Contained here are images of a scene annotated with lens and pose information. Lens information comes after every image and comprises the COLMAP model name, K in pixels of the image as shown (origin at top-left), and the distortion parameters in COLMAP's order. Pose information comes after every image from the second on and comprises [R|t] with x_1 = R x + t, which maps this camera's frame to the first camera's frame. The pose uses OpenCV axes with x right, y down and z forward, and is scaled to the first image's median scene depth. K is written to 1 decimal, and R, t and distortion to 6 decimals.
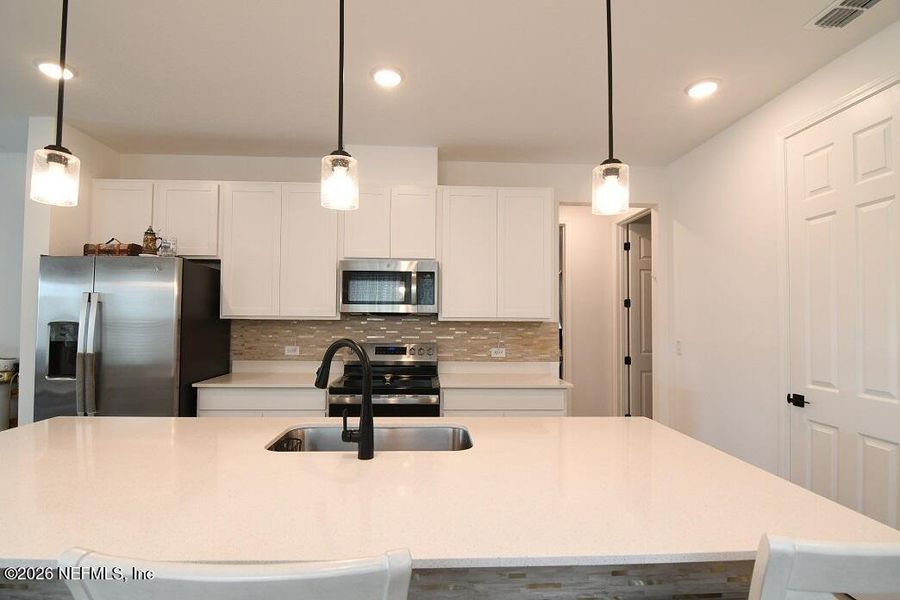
lens RADIAL K [[430.9, 0, 441.7], [0, 430.9, 308.8], [0, 0, 1]] dist [-0.010940, -0.003838]
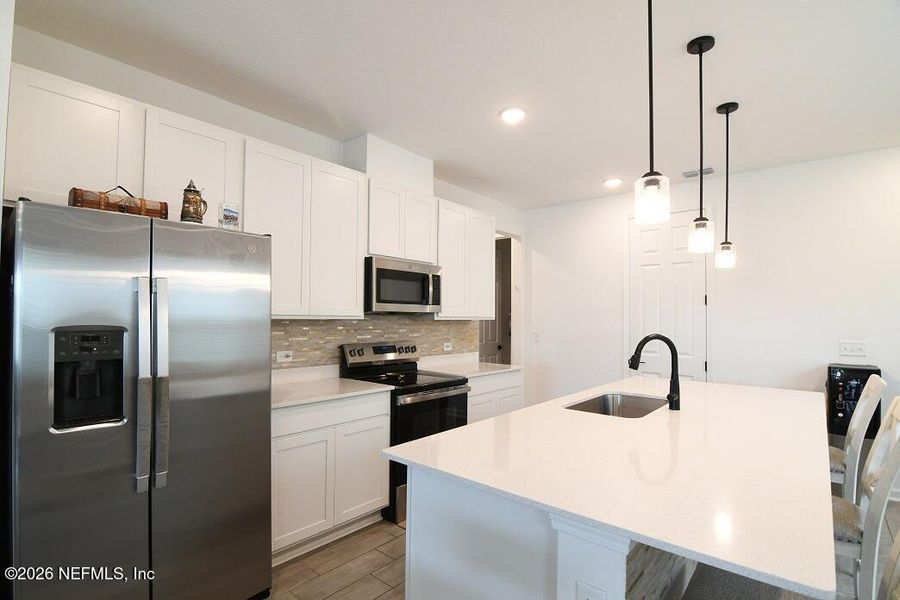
lens RADIAL K [[430.9, 0, 446.2], [0, 430.9, 307.8], [0, 0, 1]] dist [-0.010940, -0.003838]
pose [[0.688376, 0.015154, 0.725196, -0.784597], [-0.019695, 0.999804, -0.002198, -0.001019], [-0.725087, -0.012770, 0.688539, 0.219762]]
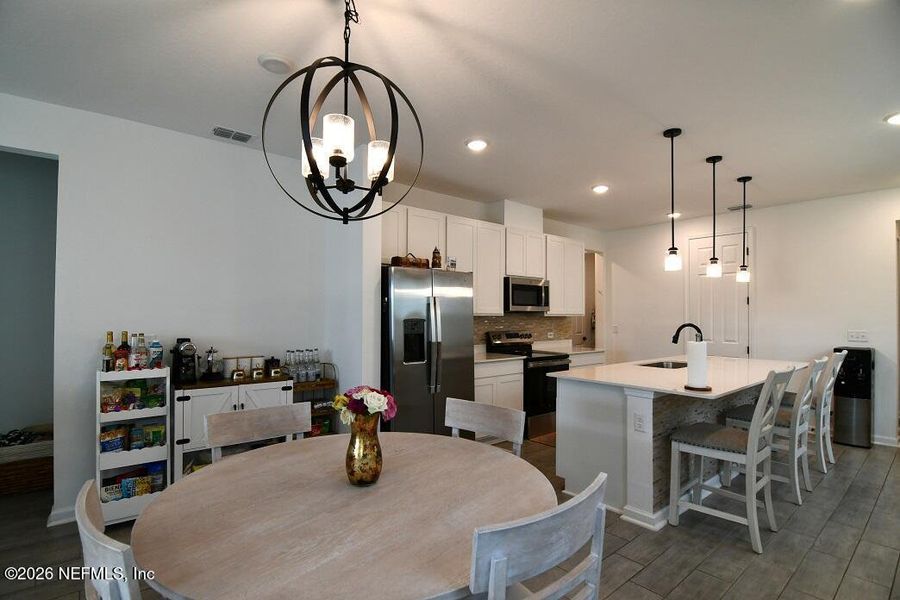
lens RADIAL K [[430.9, 0, 445.1], [0, 430.9, 308.3], [0, 0, 1]] dist [-0.010940, -0.003838]
pose [[0.799567, 0.005098, 0.600555, -1.293205], [-0.011764, 0.999905, 0.007175, -0.009229], [-0.600461, -0.012802, 0.799551, -0.084587]]
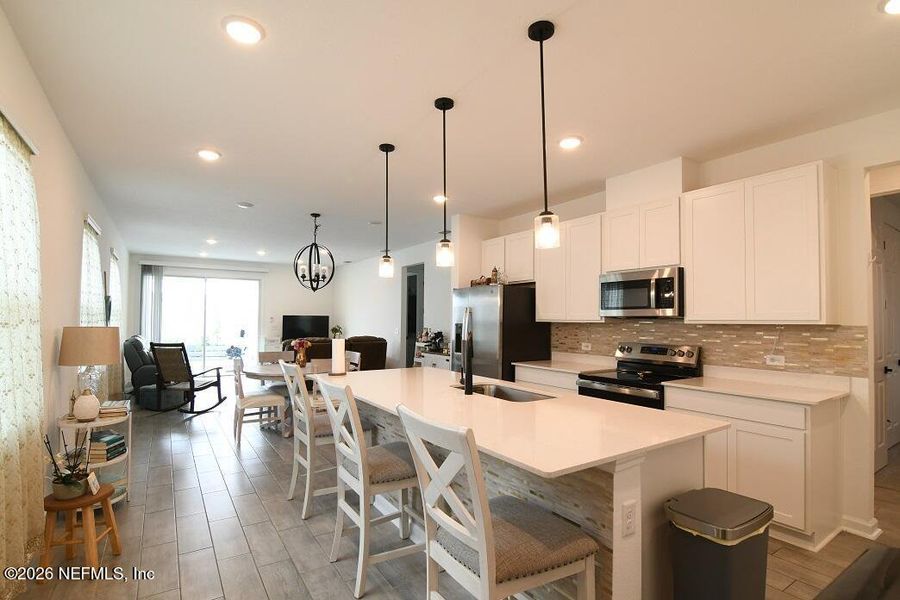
lens RADIAL K [[430.9, 0, 448.1], [0, 430.9, 305.5], [0, 0, 1]] dist [-0.010940, -0.003838]
pose [[0.511054, -0.032727, -0.858925, 0.590273], [0.017276, 0.999464, -0.027803, 0.003338], [0.859375, -0.000630, 0.511346, -0.016571]]
